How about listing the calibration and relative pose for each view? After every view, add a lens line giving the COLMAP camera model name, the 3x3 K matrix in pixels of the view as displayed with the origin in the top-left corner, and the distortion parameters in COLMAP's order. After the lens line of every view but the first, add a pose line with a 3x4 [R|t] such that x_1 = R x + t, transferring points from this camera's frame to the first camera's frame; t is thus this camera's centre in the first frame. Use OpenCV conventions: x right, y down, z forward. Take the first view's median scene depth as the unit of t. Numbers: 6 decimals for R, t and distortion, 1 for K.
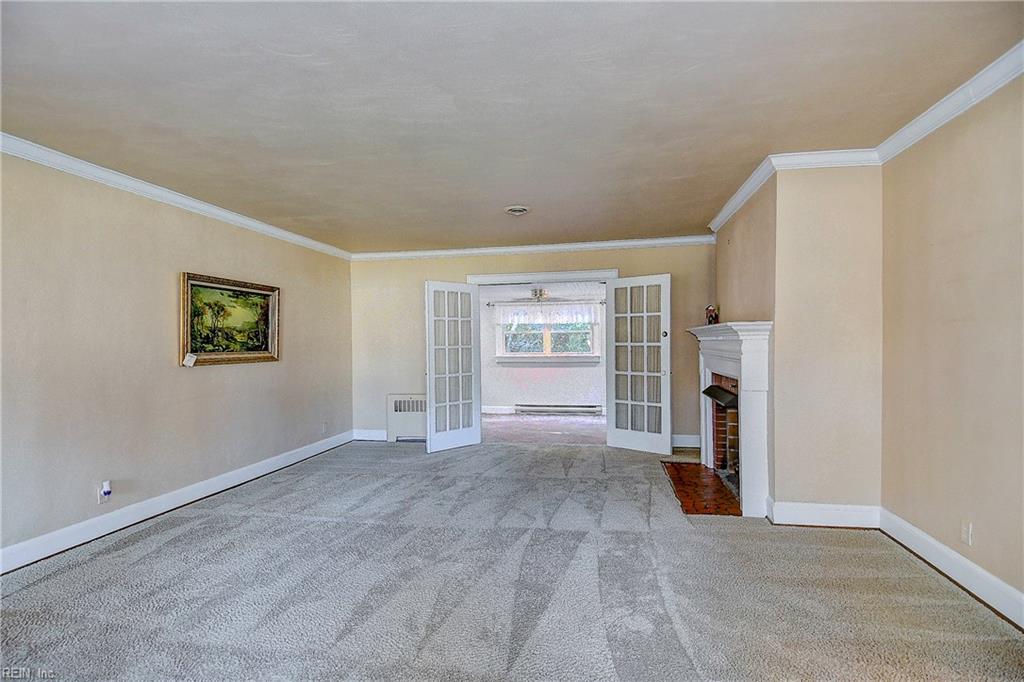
lens RADIAL K [[528.0, 0, 506.5], [0, 528.0, 345.5], [0, 0, 1]] dist [0.045432, -0.053089]
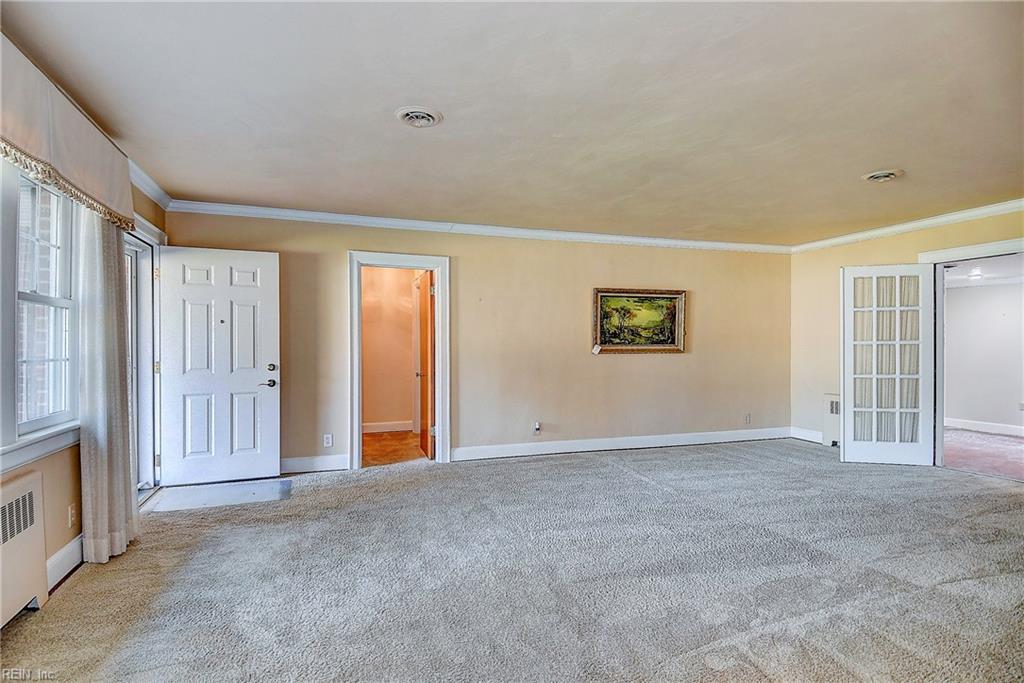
lens RADIAL K [[528.0, 0, 506.5], [0, 528.0, 346.0], [0, 0, 1]] dist [0.045432, -0.053089]
pose [[0.492038, 0.012168, -0.870489, 0.452122], [-0.006499, 0.999926, 0.010303, 0.004480], [0.870549, 0.000588, 0.492081, 0.087070]]
